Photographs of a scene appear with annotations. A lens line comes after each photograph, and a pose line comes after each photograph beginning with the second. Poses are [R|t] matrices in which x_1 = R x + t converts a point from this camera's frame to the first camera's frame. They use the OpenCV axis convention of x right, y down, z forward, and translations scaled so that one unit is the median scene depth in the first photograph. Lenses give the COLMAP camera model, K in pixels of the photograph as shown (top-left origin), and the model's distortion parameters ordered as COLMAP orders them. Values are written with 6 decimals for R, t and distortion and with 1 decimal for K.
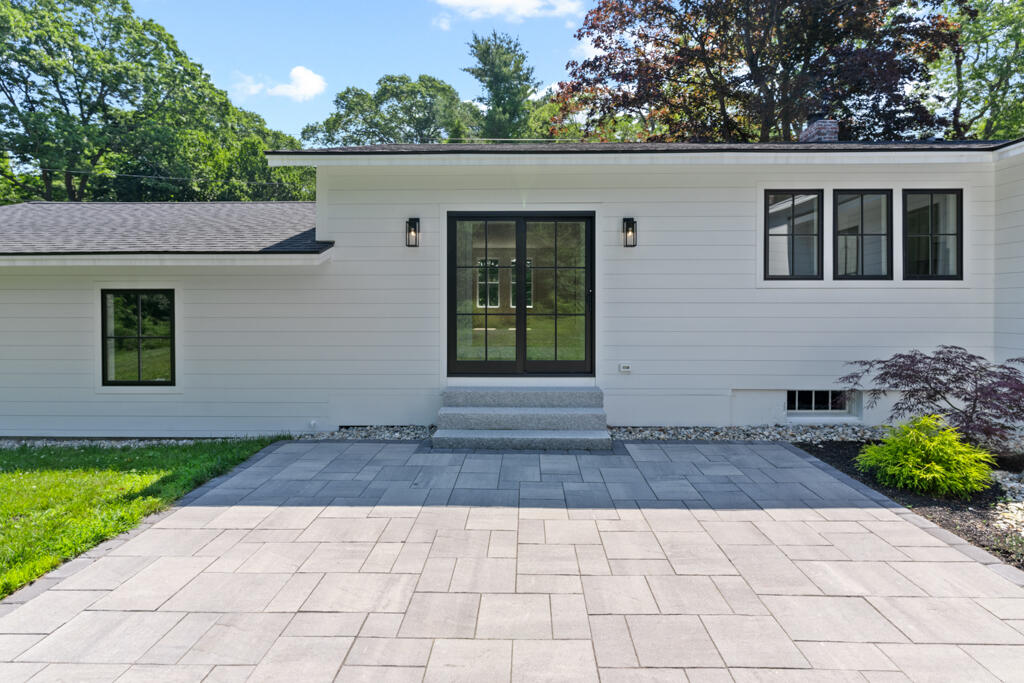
lens RADIAL K [[515.3, 0, 515.9], [0, 515.3, 310.8], [0, 0, 1]] dist [0.003114, 0.000009]
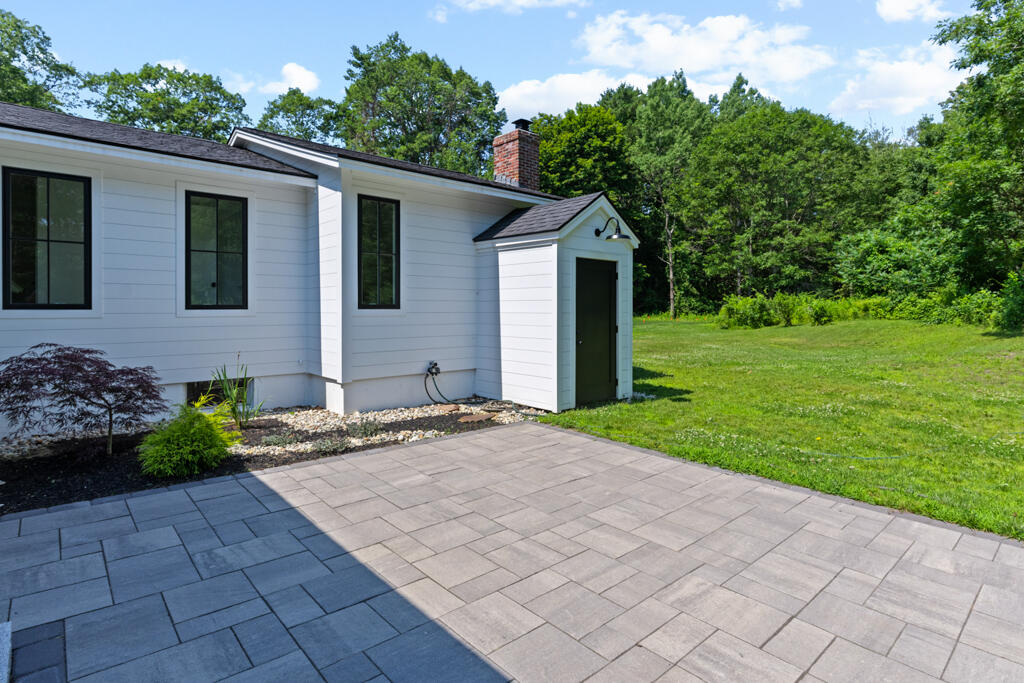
lens RADIAL K [[515.3, 0, 515.9], [0, 515.3, 310.8], [0, 0, 1]] dist [0.003114, 0.000009]
pose [[-0.682712, -0.006393, 0.730660, -0.066027], [0.000392, 0.999958, 0.009116, 0.001125], [-0.730687, 0.006511, -0.682681, 0.174387]]
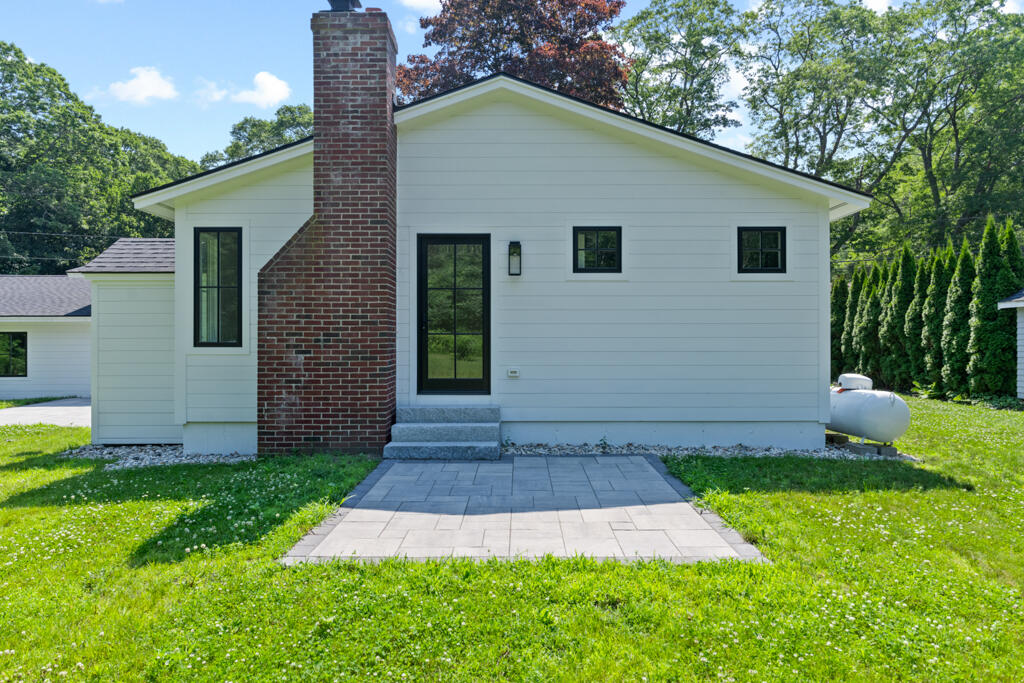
lens RADIAL K [[624.3, 0, 513.8], [0, 624.3, 336.1], [0, 0, 1]] dist [-0.001200, 0.005578]
pose [[0.999826, 0.000337, 0.018650, 0.252498], [-0.000139, 0.999944, -0.010608, 0.000868], [-0.018652, 0.010604, 0.999770, -0.315183]]
